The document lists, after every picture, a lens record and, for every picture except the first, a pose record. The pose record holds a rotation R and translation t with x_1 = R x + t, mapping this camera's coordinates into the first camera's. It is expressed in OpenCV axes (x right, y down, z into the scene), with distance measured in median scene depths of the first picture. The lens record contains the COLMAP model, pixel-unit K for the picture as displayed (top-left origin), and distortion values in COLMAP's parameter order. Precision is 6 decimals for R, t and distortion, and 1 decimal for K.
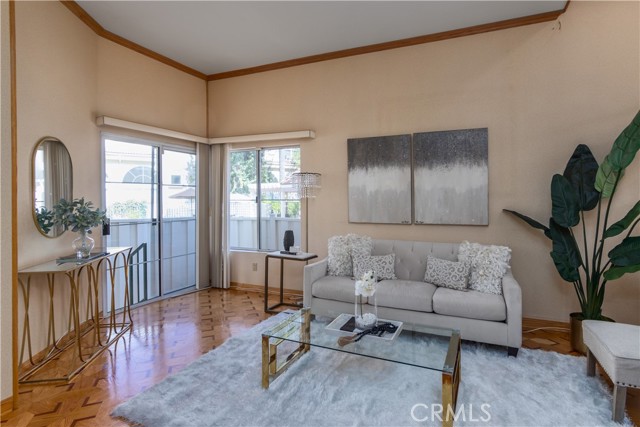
lens RADIAL K [[341.2, 0, 321.5], [0, 341.2, 199.2], [0, 0, 1]] dist [0.001376, 0.000127]
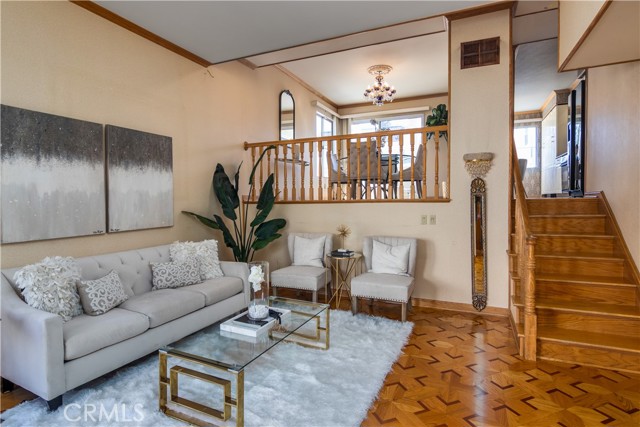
lens RADIAL K [[341.2, 0, 321.5], [0, 341.2, 199.2], [0, 0, 1]] dist [0.001376, 0.000127]
pose [[-0.010118, -0.002348, 0.999946, -0.571426], [0.009984, 0.999947, 0.002449, -0.007161], [-0.999899, 0.010008, -0.010094, 0.489787]]
